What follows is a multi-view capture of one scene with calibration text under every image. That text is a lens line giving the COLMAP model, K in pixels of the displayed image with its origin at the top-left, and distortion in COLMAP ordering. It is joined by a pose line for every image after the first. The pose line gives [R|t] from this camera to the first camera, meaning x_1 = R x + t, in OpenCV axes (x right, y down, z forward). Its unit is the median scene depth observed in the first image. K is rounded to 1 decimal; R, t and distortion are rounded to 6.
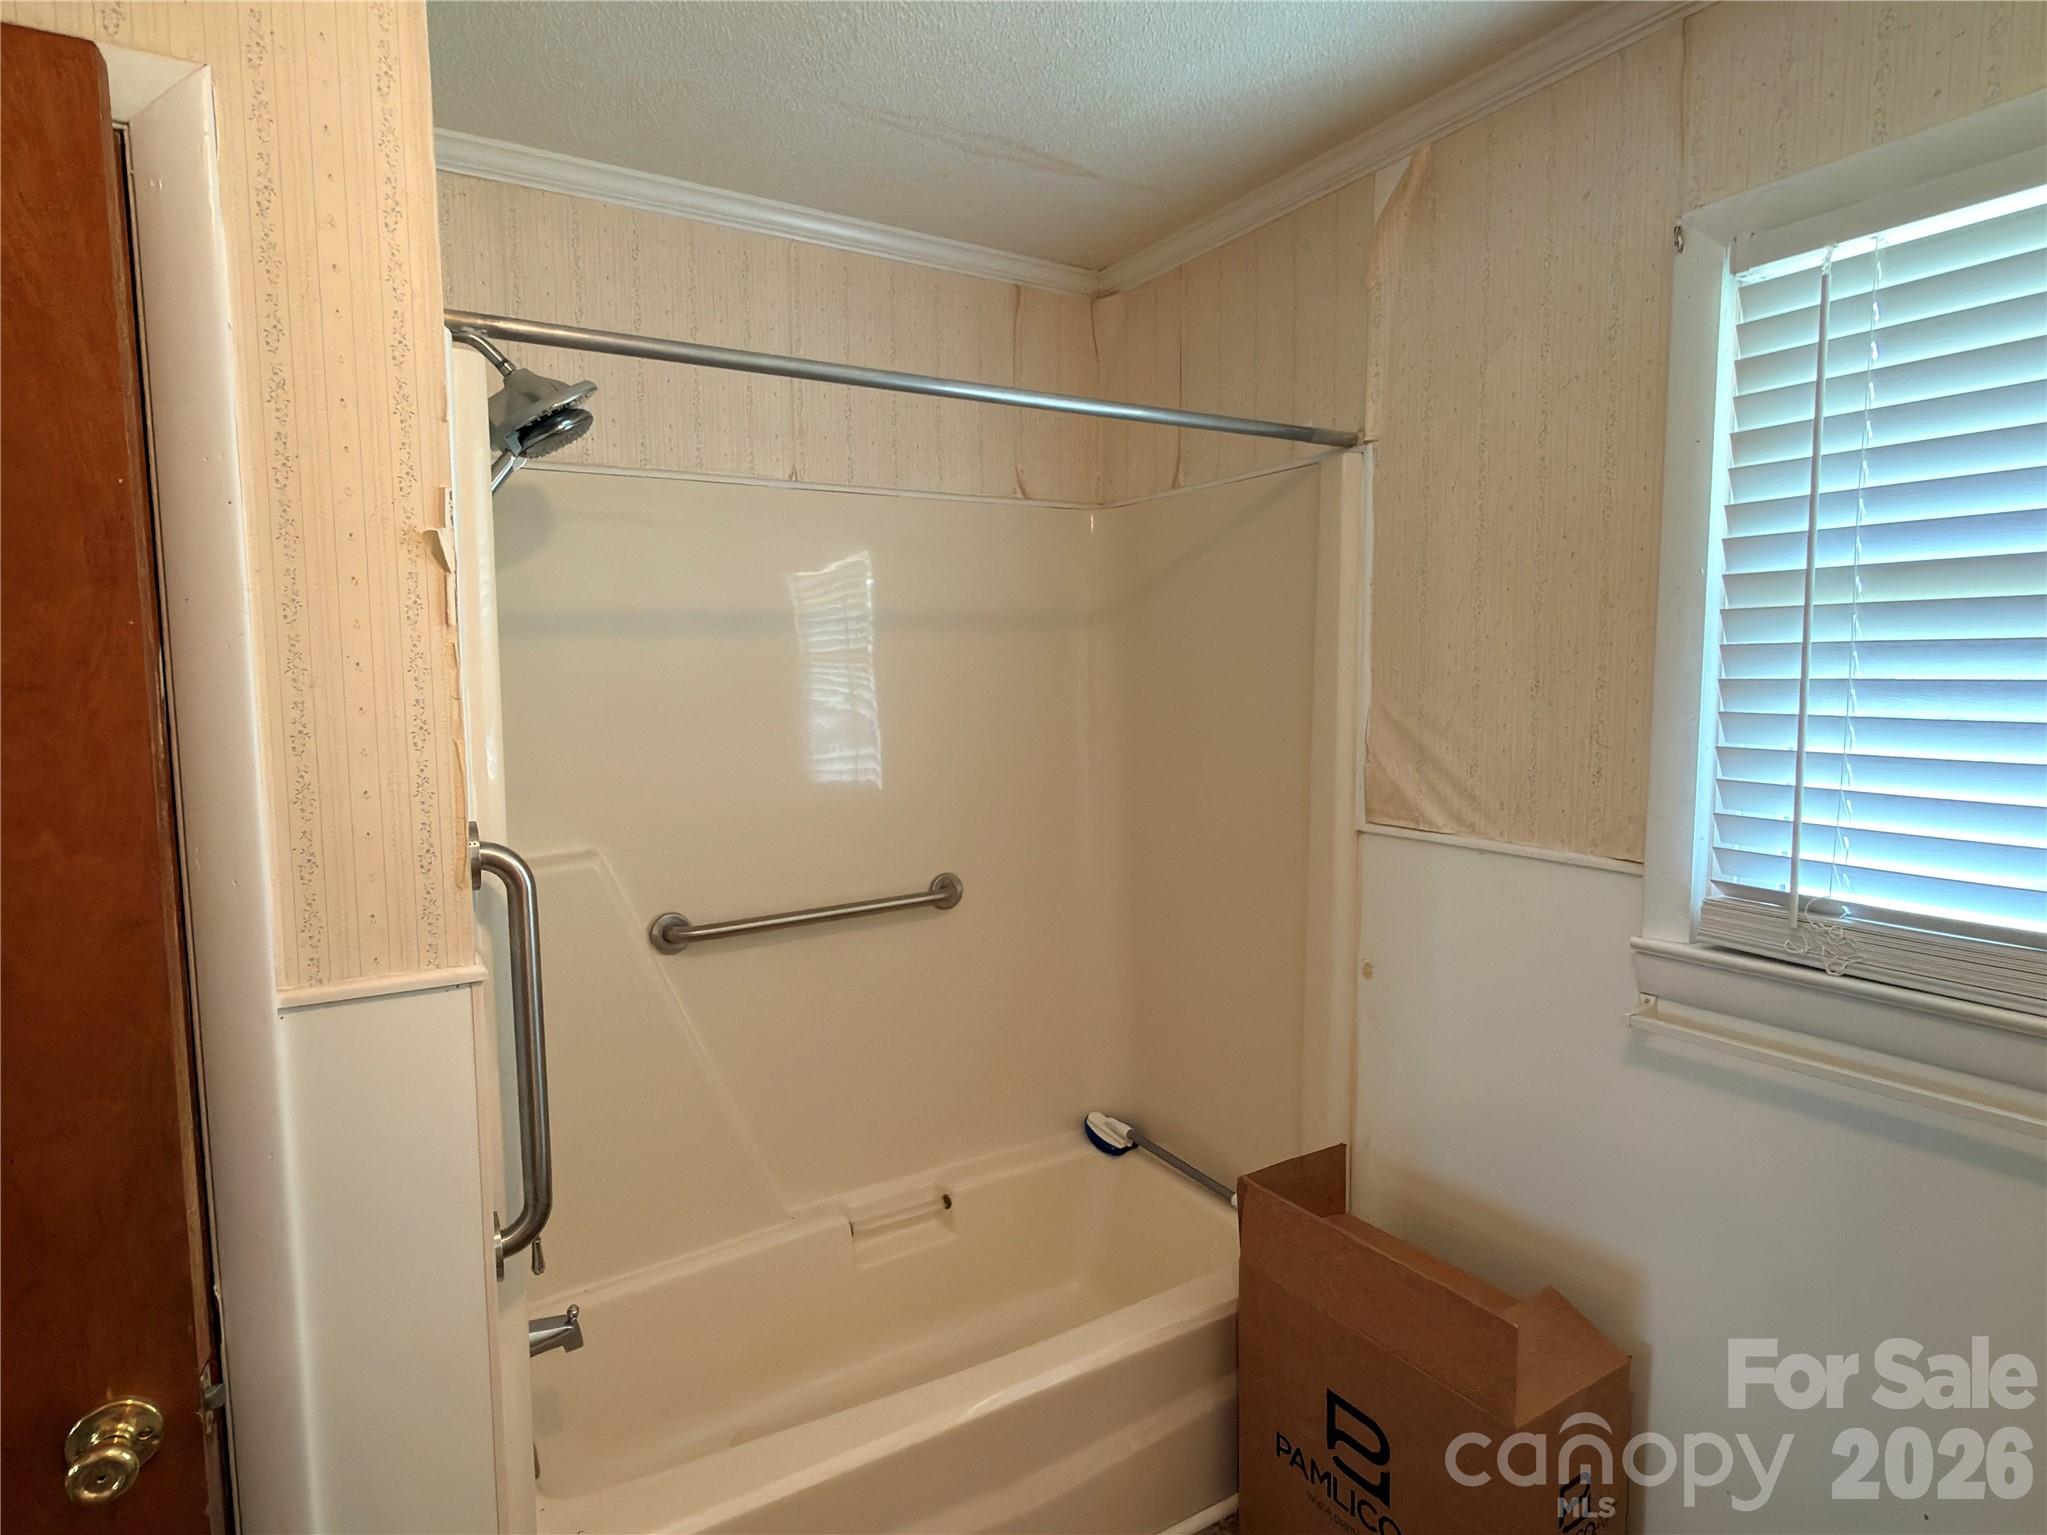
lens RADIAL K [[1105.6, 0, 1022.3], [0, 1105.6, 766.3], [0, 0, 1]] dist [-0.001763, -0.001078]
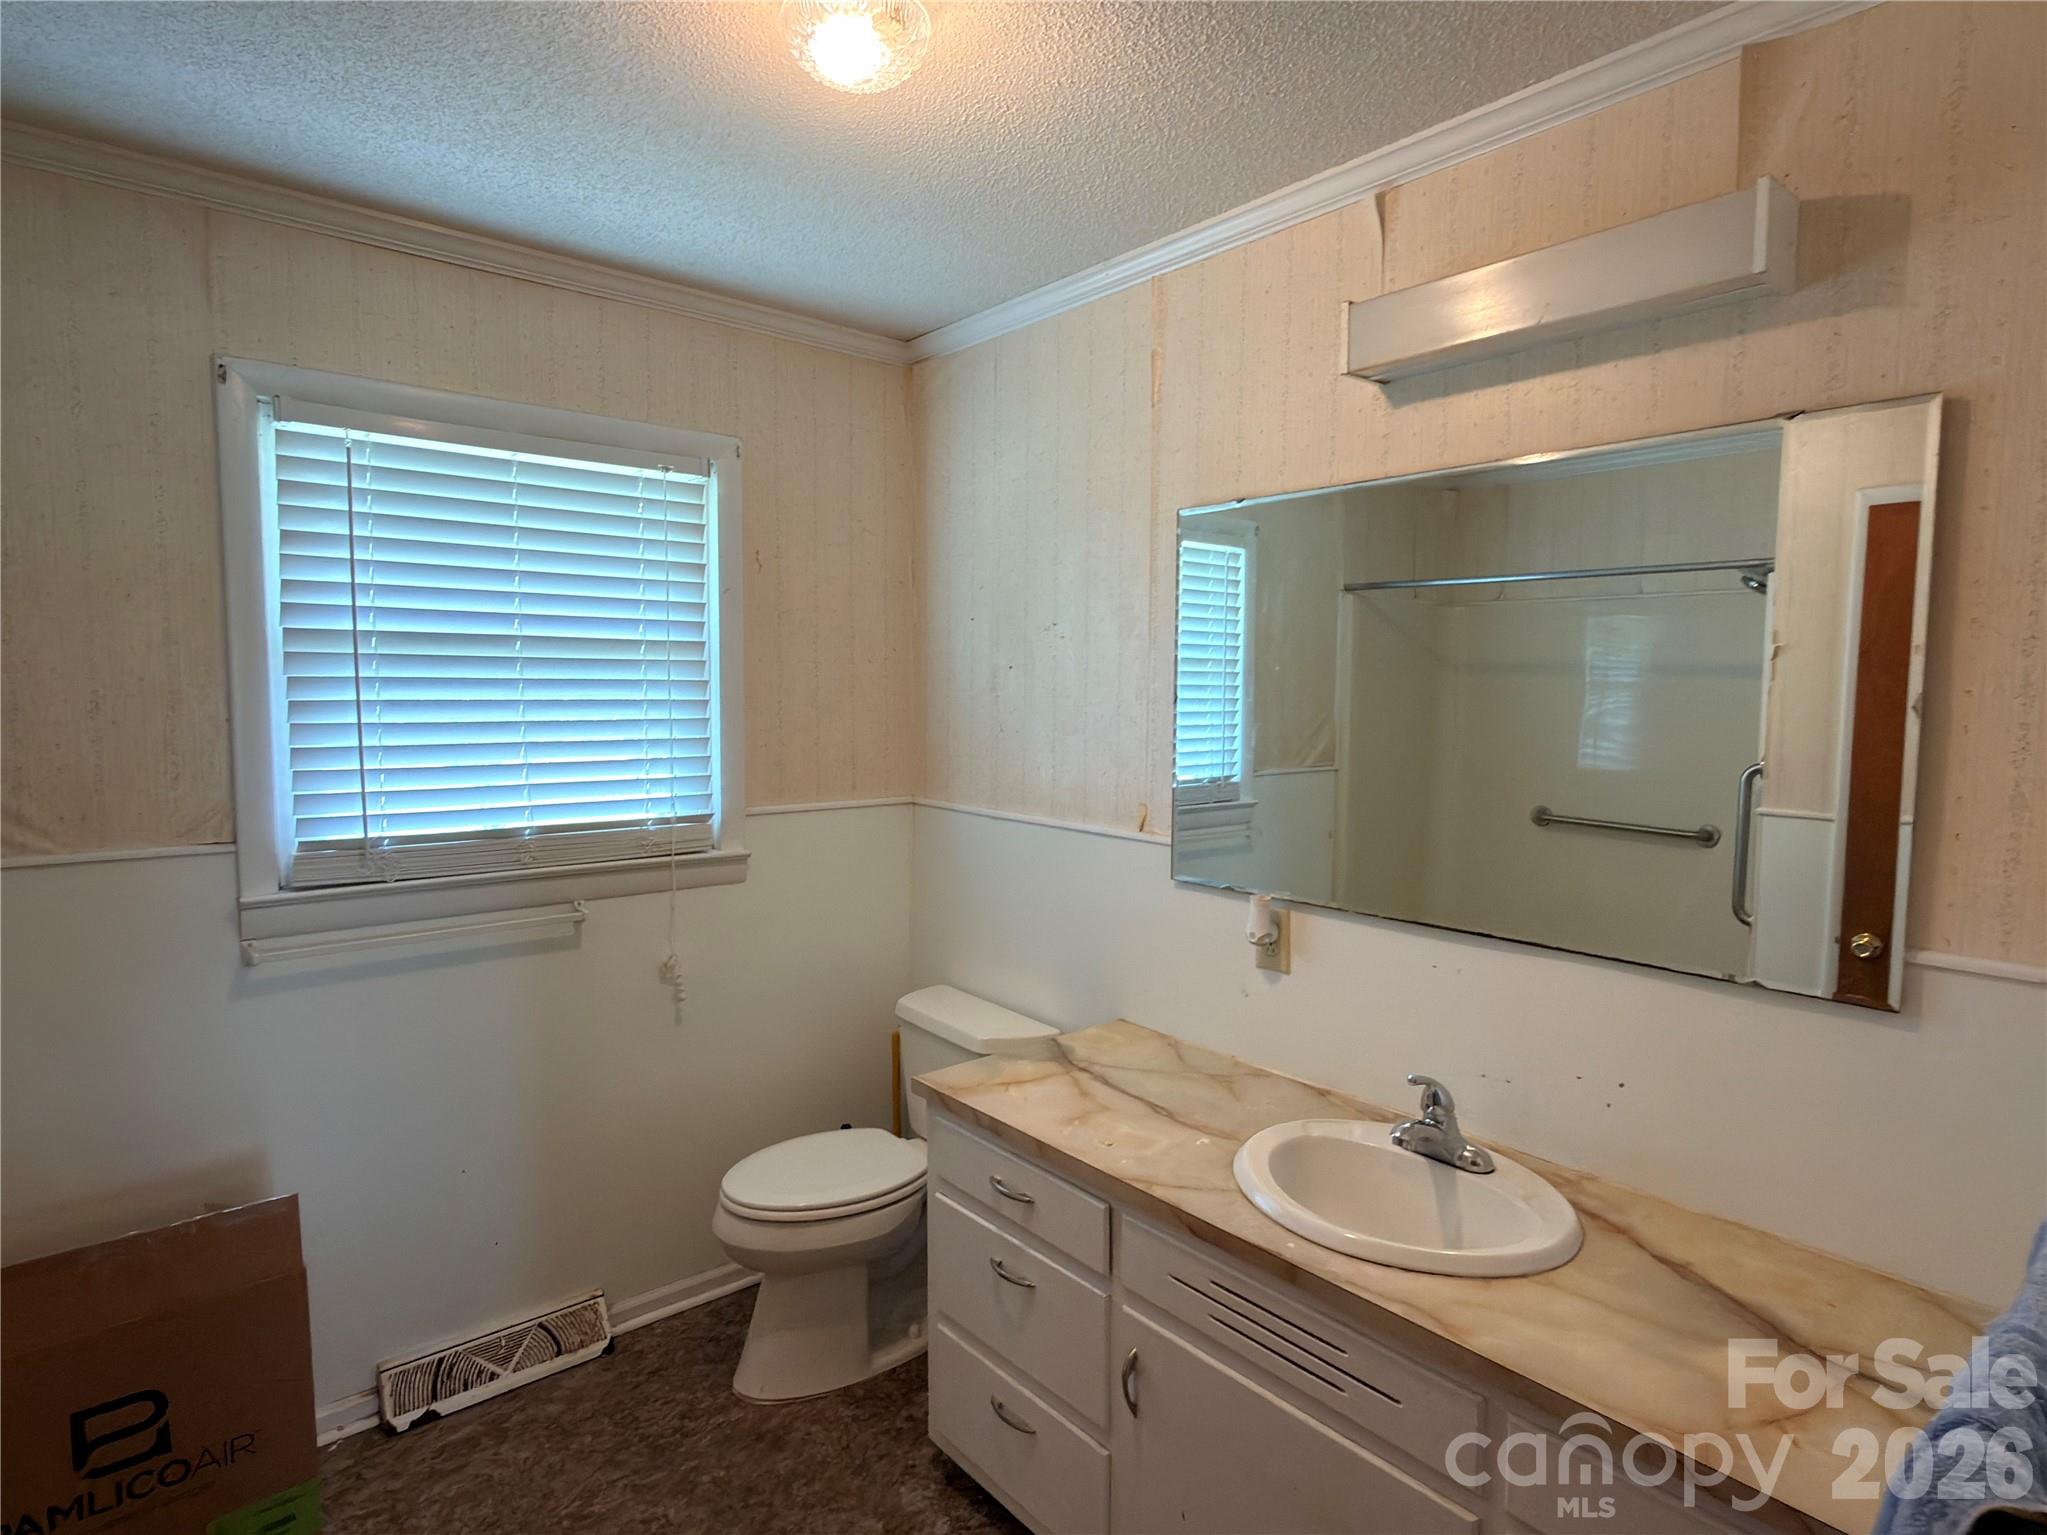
lens RADIAL K [[1105.6, 0, 1024.1], [0, 1105.6, 768.4], [0, 0, 1]] dist [-0.001763, -0.001078]
pose [[-0.130422, -0.068147, 0.989114, -0.907633], [0.089688, 0.992734, 0.080222, -0.021950], [-0.987394, 0.099174, -0.123363, 0.247405]]
